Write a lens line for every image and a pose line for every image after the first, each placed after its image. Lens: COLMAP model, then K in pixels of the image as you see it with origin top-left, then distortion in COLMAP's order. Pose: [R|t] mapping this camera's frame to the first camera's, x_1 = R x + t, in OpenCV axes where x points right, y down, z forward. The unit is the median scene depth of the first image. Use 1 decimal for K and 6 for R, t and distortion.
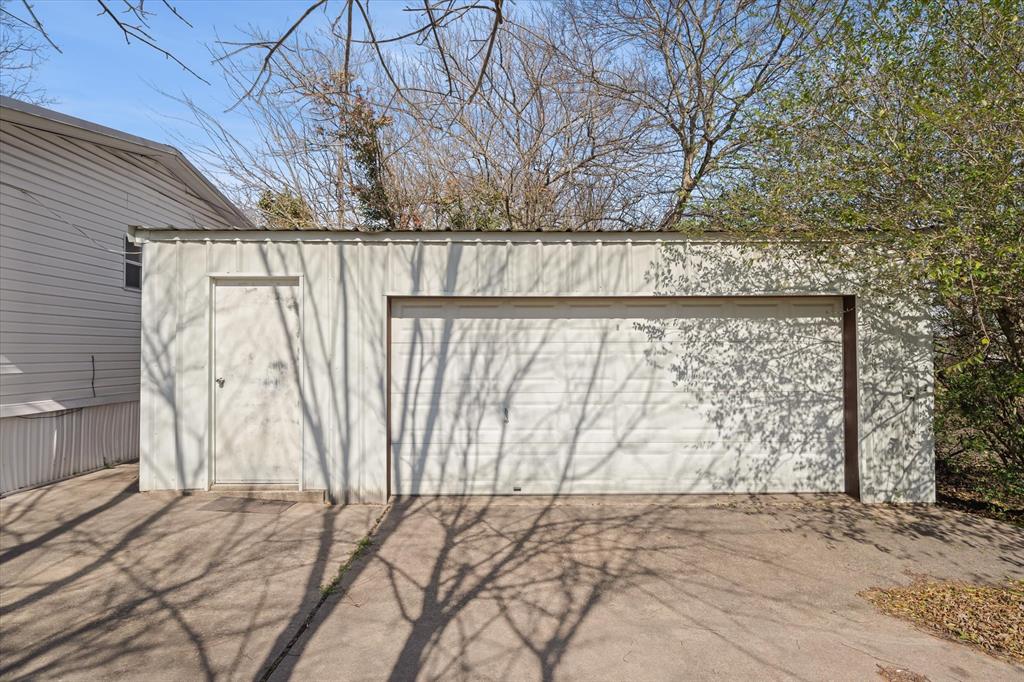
lens RADIAL K [[514.6, 0, 511.9], [0, 514.6, 349.2], [0, 0, 1]] dist [-0.001185, 0.000333]
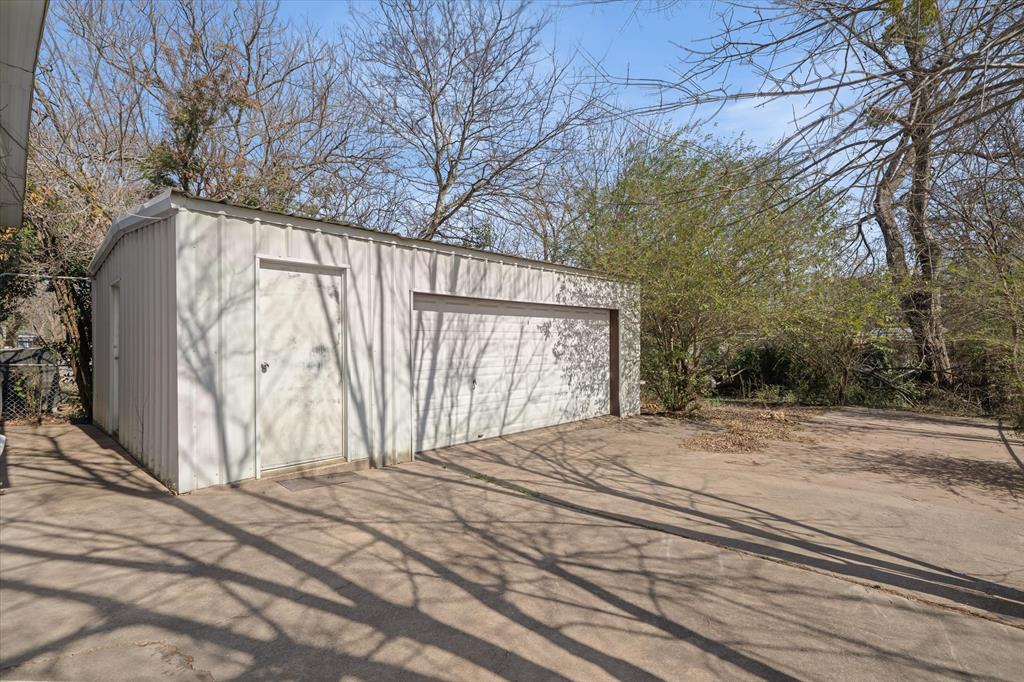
lens RADIAL K [[465.7, 0, 514.5], [0, 465.7, 342.5], [0, 0, 1]] dist [-0.031183, 0.029143]
pose [[0.715871, 0.001560, 0.698231, -0.825235], [-0.014445, 0.999817, 0.012576, -0.000443], [-0.698083, -0.019089, 0.715762, 0.036022]]
